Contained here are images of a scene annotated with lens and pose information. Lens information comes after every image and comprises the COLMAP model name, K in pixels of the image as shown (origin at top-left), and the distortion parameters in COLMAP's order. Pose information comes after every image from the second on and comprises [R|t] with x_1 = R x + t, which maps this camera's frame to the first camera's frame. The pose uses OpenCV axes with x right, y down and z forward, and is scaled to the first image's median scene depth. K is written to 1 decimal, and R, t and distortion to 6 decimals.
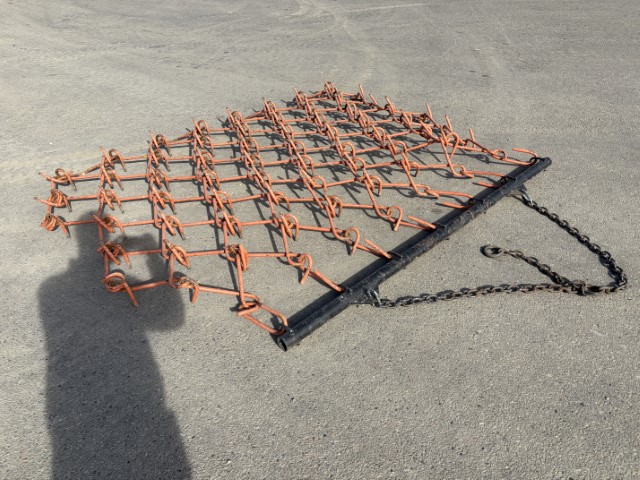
lens RADIAL K [[566.1, 0, 282.0], [0, 566.1, 239.7], [0, 0, 1]] dist [0.012124, 0.007623]
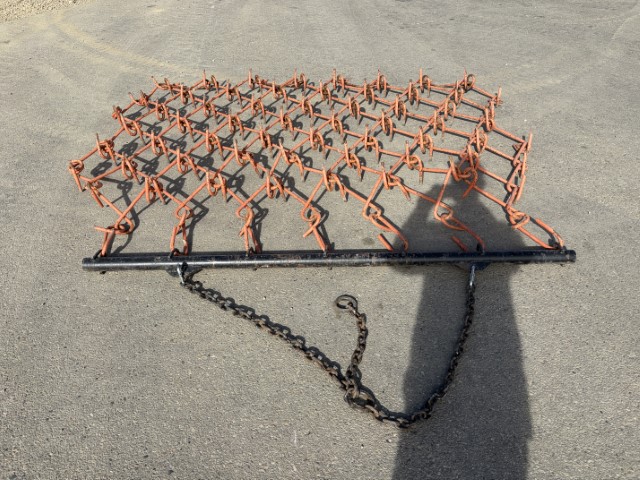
lens RADIAL K [[525.4, 0, 306.5], [0, 525.4, 240.5], [0, 0, 1]] dist [0.009677, 0.003300]
pose [[0.702020, 0.440314, -0.559725, 0.686293], [-0.375811, 0.896661, 0.234019, -0.212498], [0.604925, 0.046065, 0.794949, 0.326933]]
